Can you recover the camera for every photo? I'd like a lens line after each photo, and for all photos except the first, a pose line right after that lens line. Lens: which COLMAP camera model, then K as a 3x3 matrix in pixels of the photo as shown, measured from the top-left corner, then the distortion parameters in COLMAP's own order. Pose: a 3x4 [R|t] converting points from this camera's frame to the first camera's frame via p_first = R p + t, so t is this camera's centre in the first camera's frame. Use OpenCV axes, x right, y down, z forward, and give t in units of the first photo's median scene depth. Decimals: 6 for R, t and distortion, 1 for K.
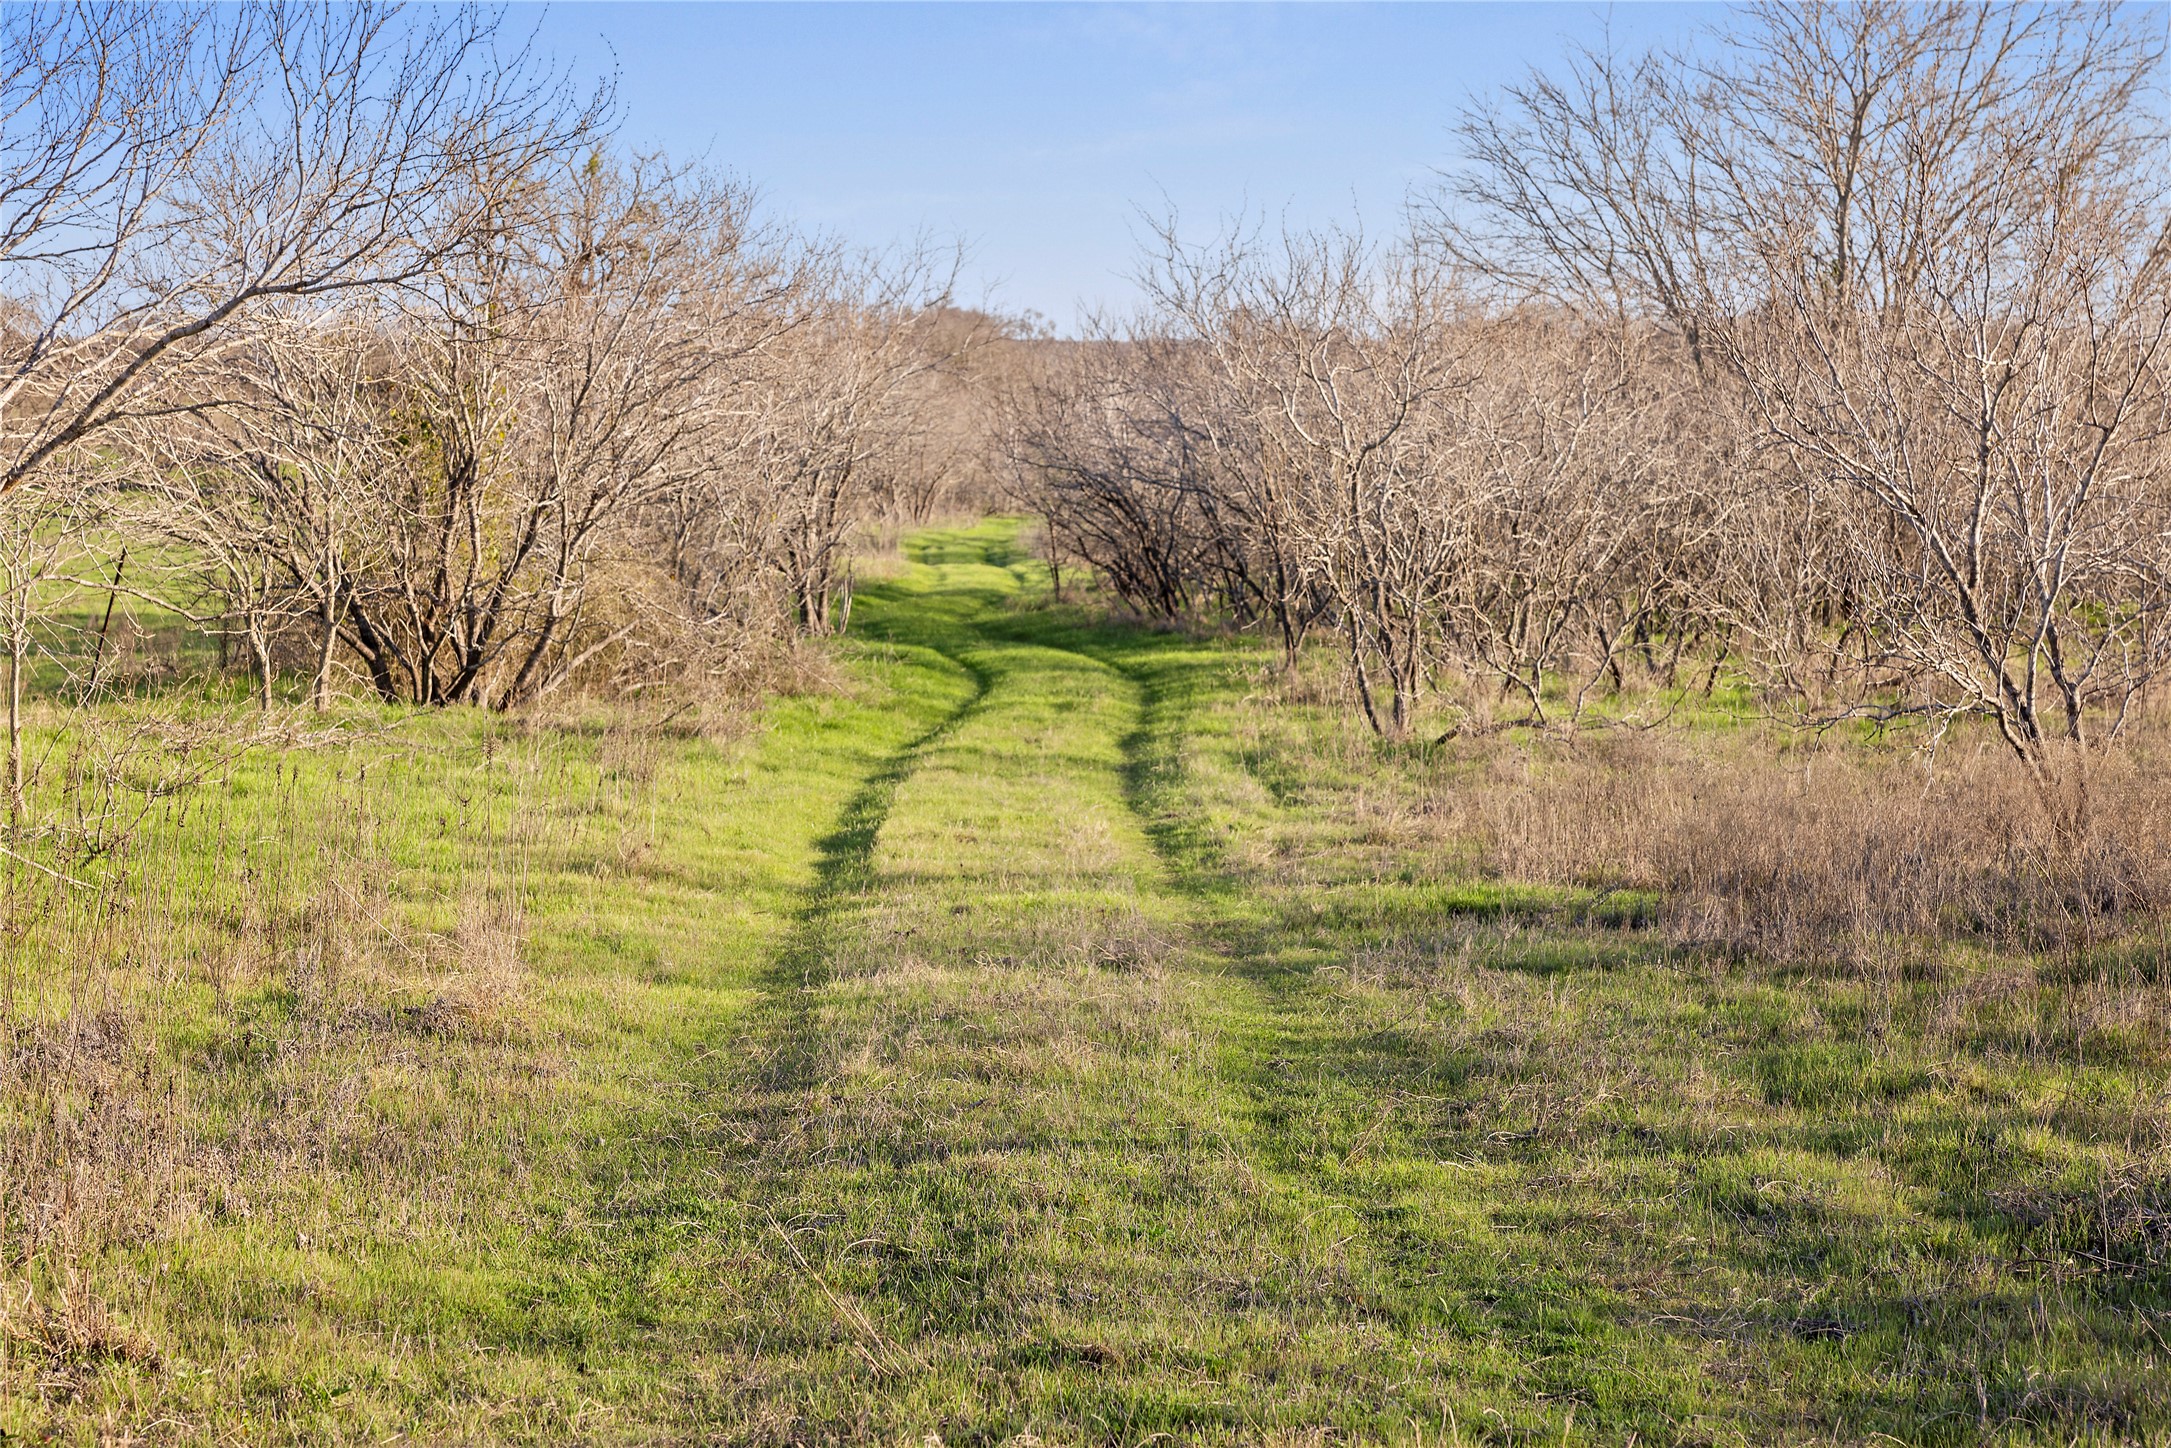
lens RADIAL K [[4377.2, 0, 1085.4], [0, 4377.2, 724.8], [0, 0, 1]] dist [0.023585, 0.000000]
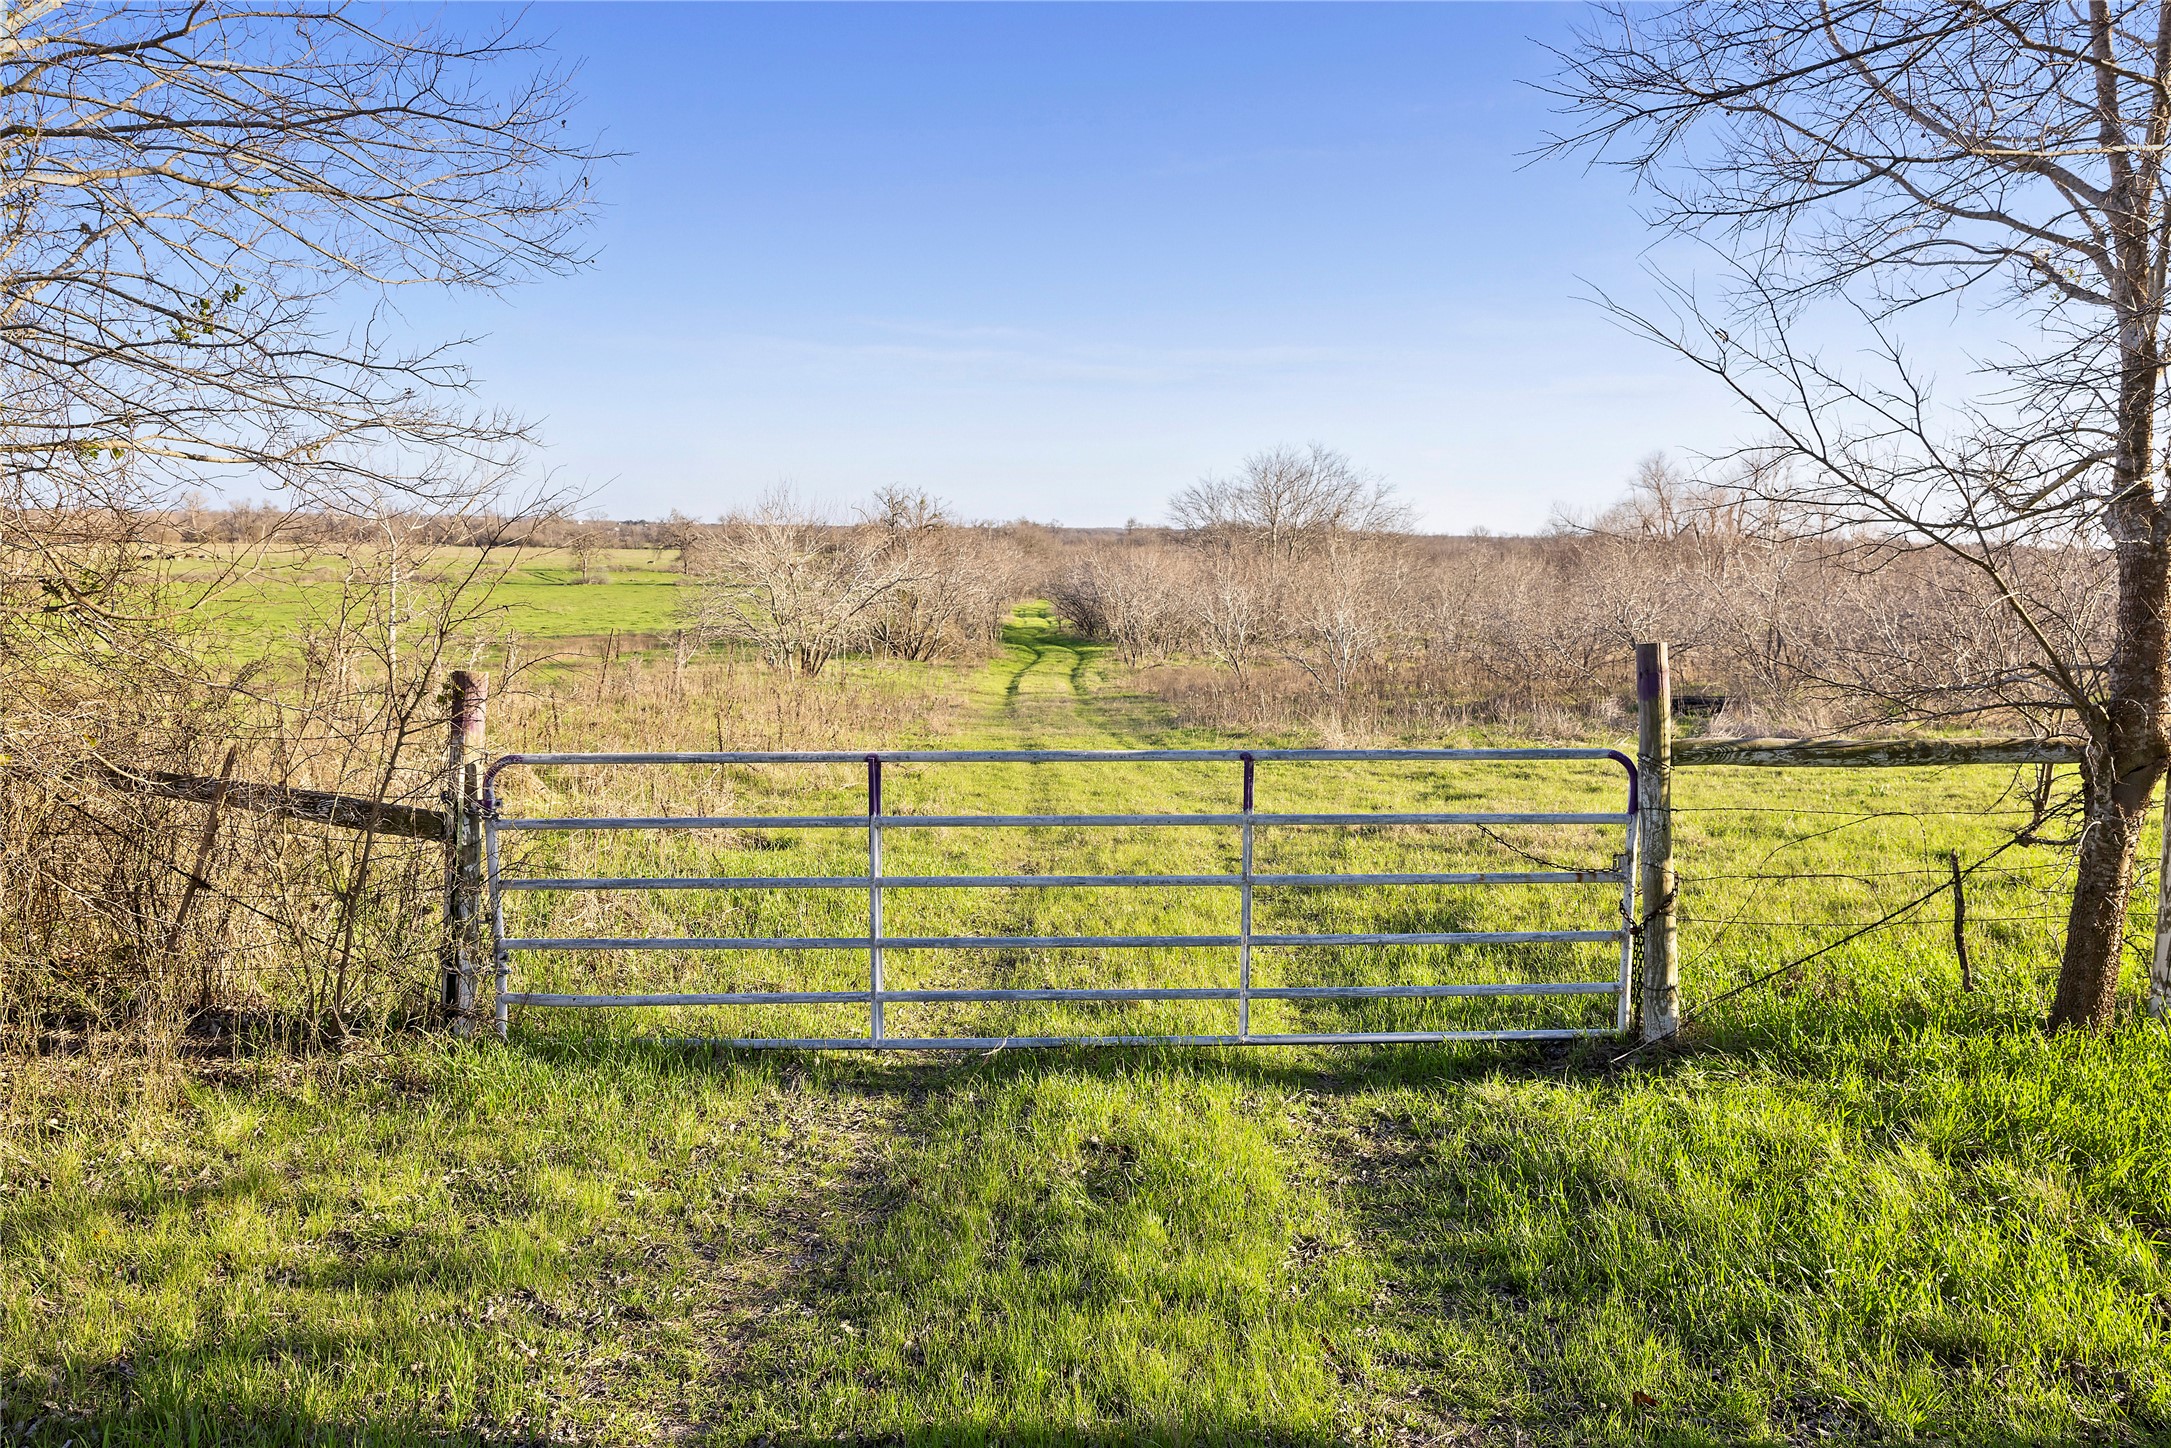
lens RADIAL K [[1567.2, 0, 1086.2], [0, 1567.2, 719.6], [0, 0, 1]] dist [-0.001094, -0.000021]
pose [[0.999965, 0.002423, 0.007979, 0.007004], [-0.002674, 0.999495, 0.031679, 0.003115], [-0.007898, -0.031700, 0.999466, -0.368179]]
